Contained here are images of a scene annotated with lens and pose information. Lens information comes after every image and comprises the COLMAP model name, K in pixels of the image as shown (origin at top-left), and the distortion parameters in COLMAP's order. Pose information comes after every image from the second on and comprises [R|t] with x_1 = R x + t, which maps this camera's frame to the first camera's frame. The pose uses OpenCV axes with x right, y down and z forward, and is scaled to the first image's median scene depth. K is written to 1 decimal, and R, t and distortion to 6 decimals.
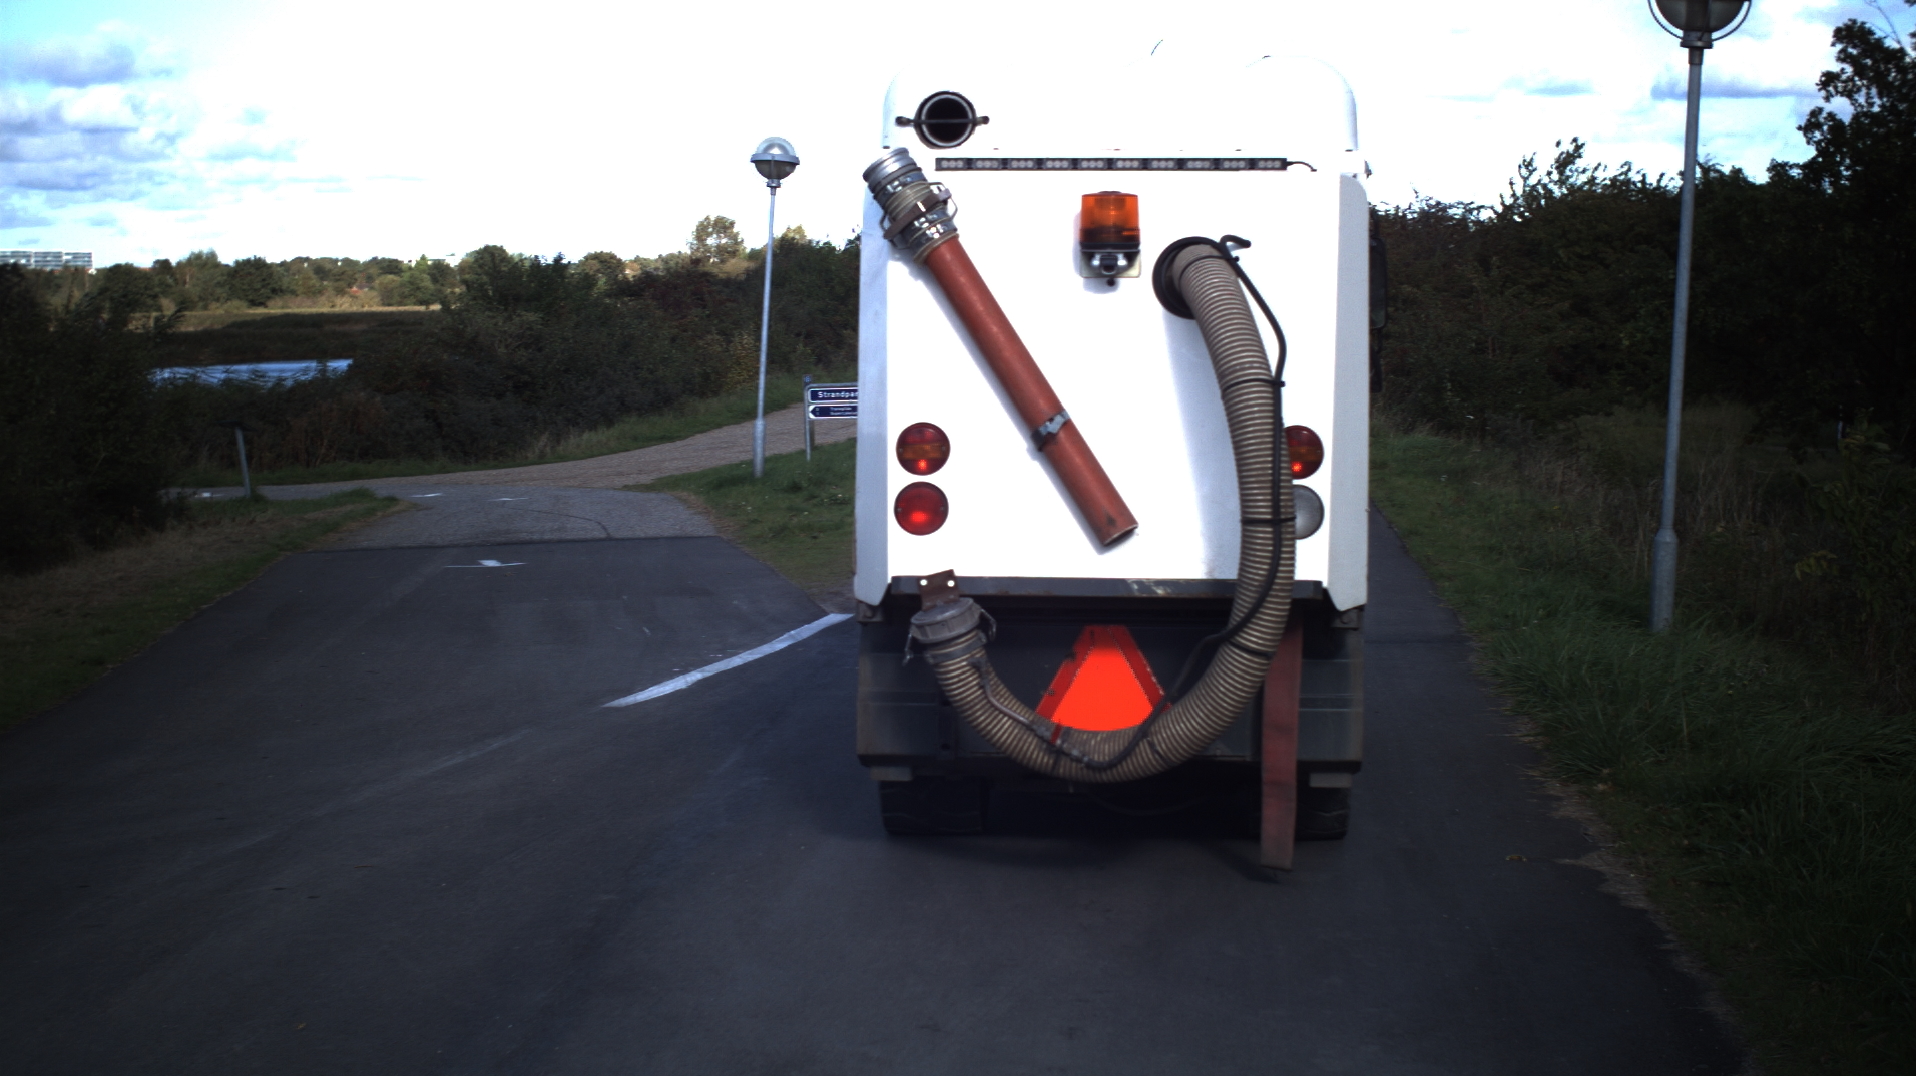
lens RADIAL K [[1621.7, 0, 1256.8], [0, 1621.7, 460.2], [0, 0, 1]] dist [-0.001601, -0.001245]
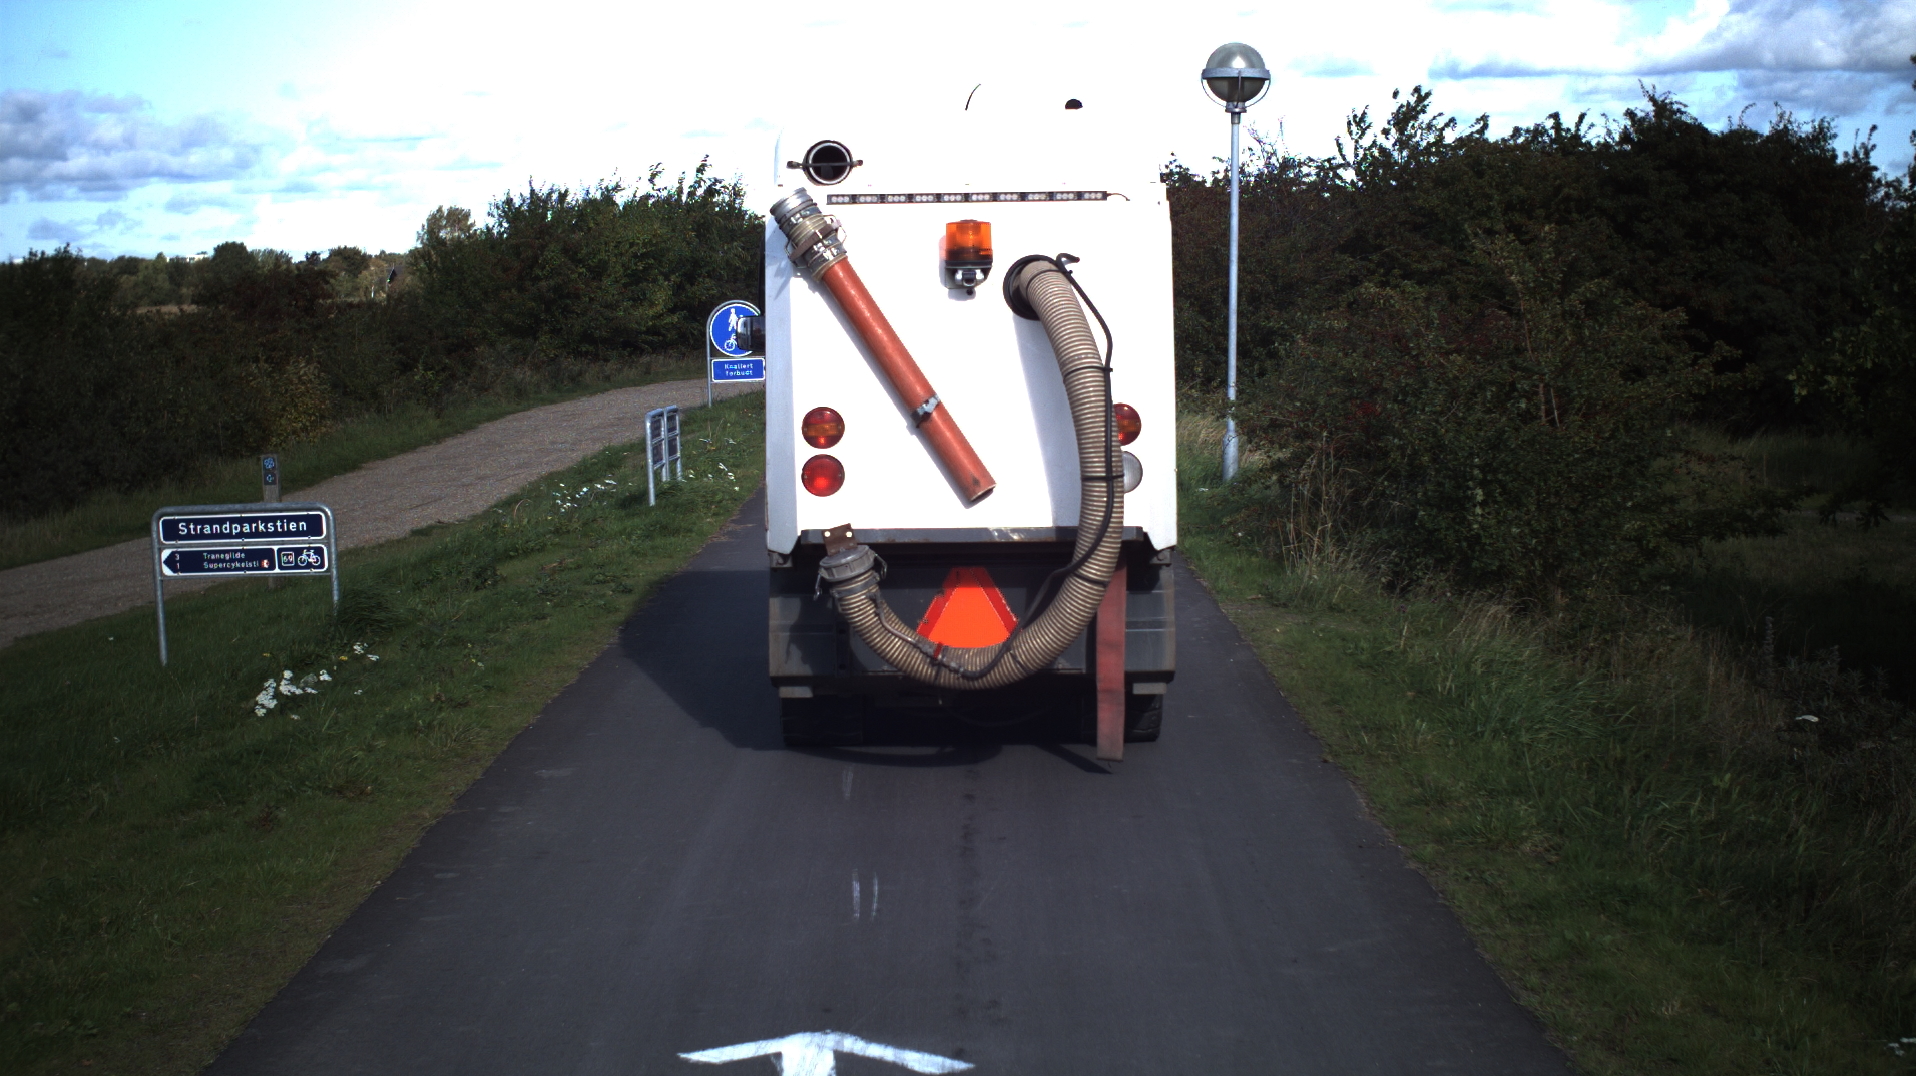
lens RADIAL K [[2562.8, 0, 1002.4], [0, 2562.8, 534.4], [0, 0, 1]] dist [-0.003834, -0.012705]
pose [[0.998452, -0.023809, 0.050258, -0.169839], [0.023006, 0.999599, 0.016497, 0.045947], [-0.050631, -0.015315, 0.998600, -0.989556]]
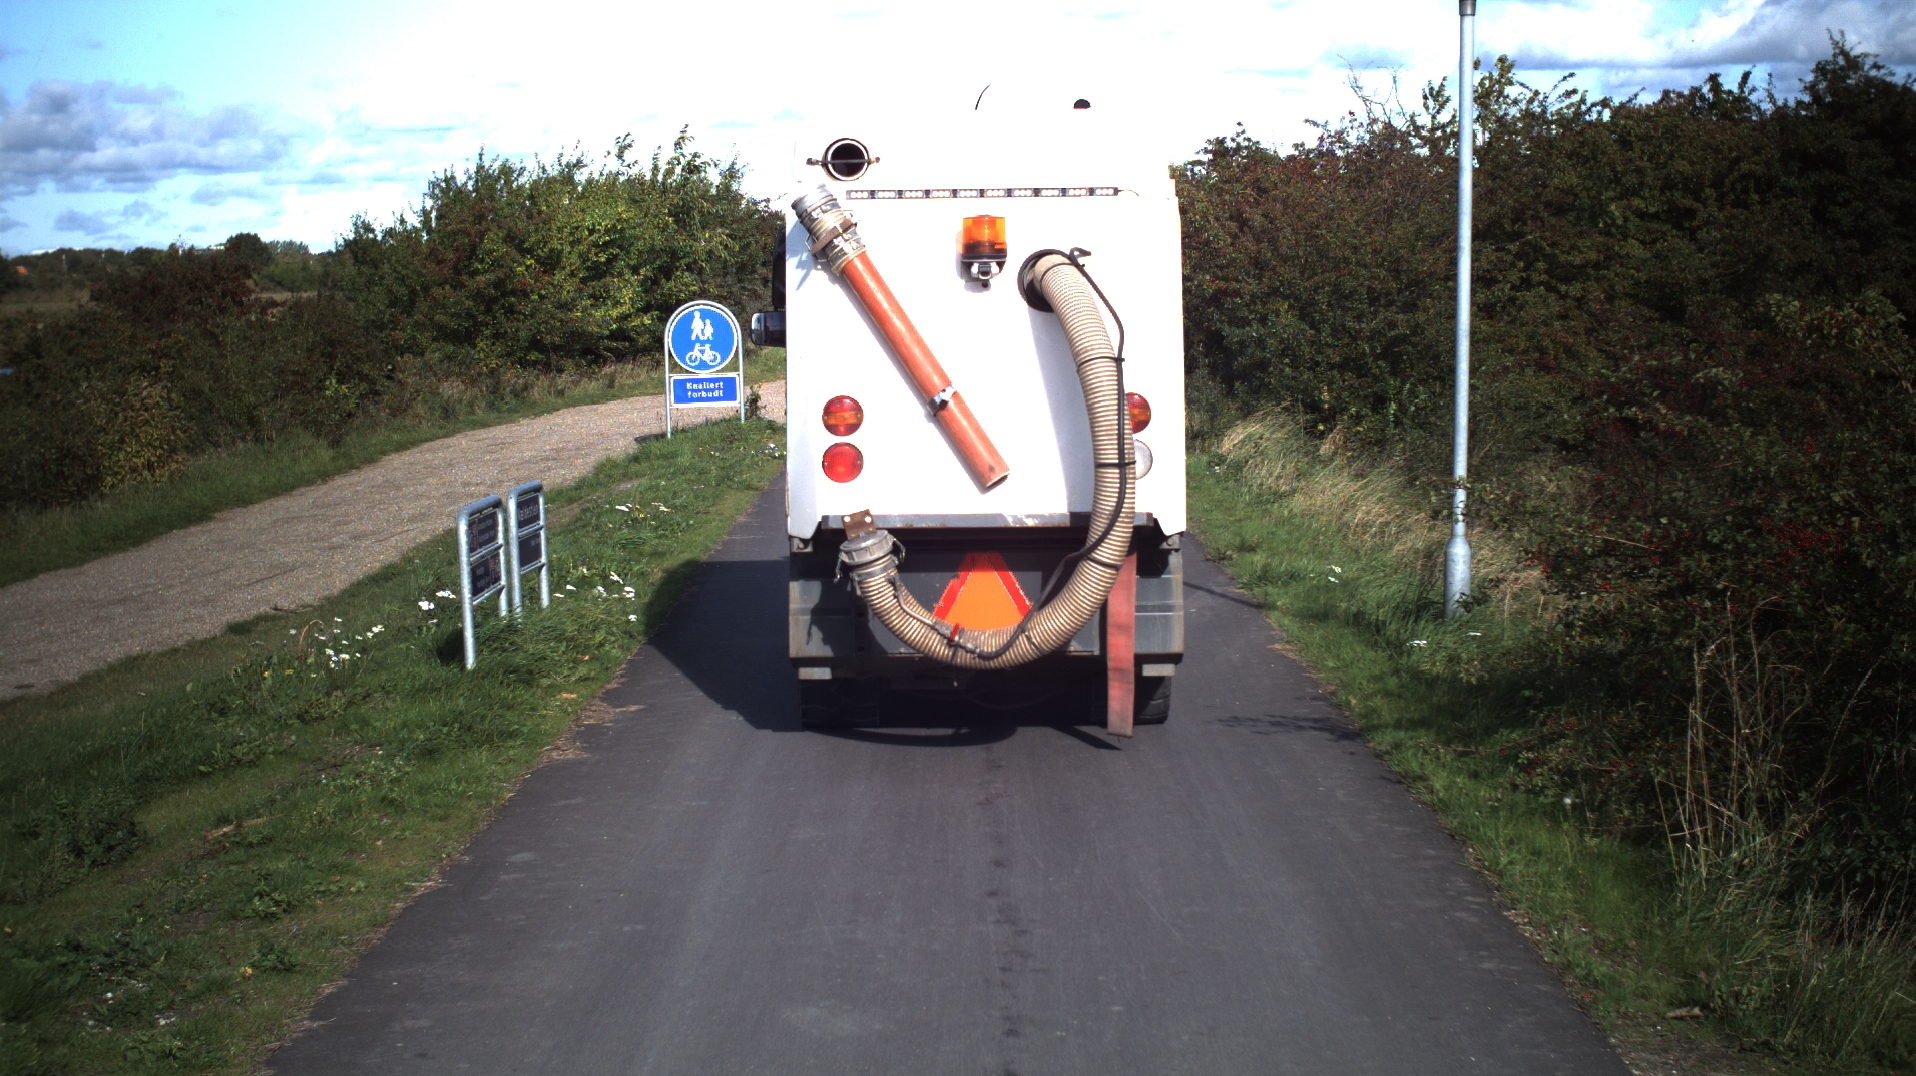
lens RADIAL K [[2461.4, 0, 1056.3], [0, 2461.4, 537.7], [0, 0, 1]] dist [0.024426, -0.015138]
pose [[0.997514, -0.023934, 0.066276, -0.169586], [0.022322, 0.999439, 0.024961, 0.044625], [-0.066836, -0.023419, 0.997489, -0.974308]]
